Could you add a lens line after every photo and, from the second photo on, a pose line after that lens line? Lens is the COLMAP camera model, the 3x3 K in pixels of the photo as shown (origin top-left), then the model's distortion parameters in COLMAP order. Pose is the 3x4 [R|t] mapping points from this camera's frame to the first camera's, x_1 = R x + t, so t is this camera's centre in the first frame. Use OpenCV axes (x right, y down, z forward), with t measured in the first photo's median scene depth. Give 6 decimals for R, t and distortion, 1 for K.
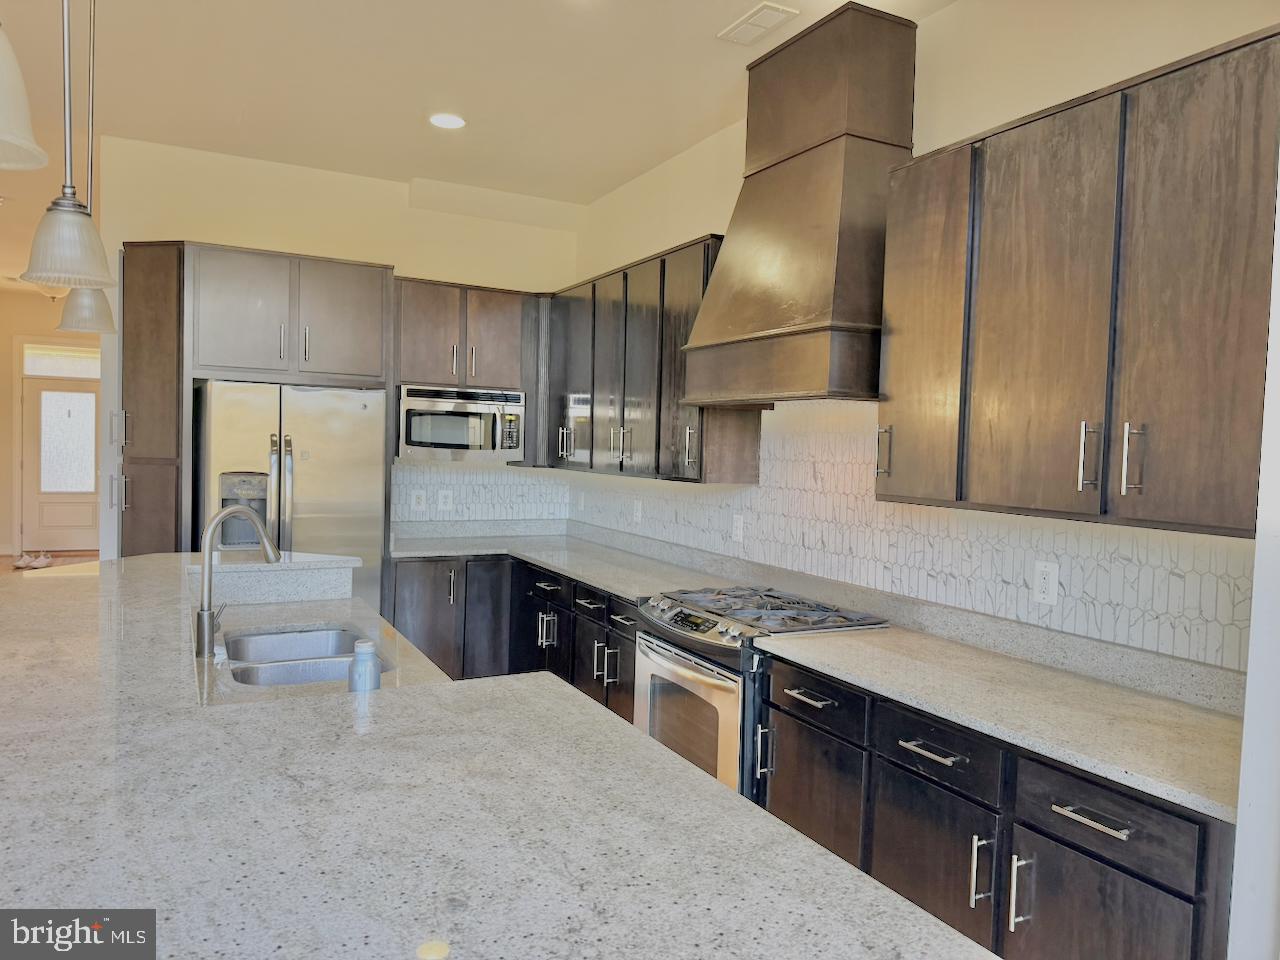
lens RADIAL K [[885.4, 0, 638.6], [0, 885.4, 484.7], [0, 0, 1]] dist [0.005369, -0.024061]
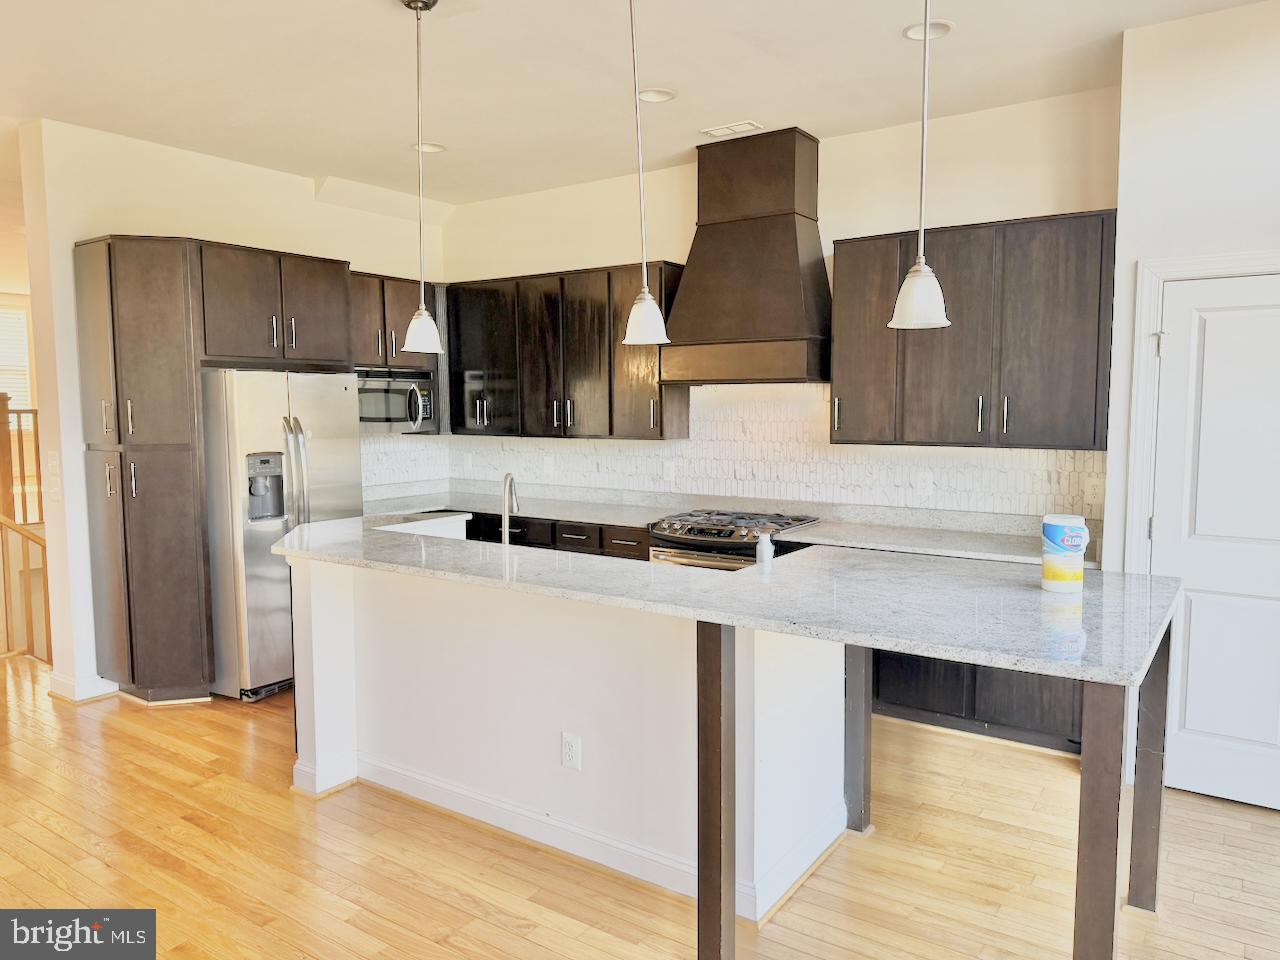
lens RADIAL K [[901.3, 0, 640.0], [0, 901.3, 480.0], [0, 0, 1]] dist [0.087530, -0.143683]
pose [[0.885643, -0.074949, 0.458279, -0.662838], [0.053045, 0.996758, 0.060502, -0.028572], [-0.461328, -0.029273, 0.886747, -0.268923]]
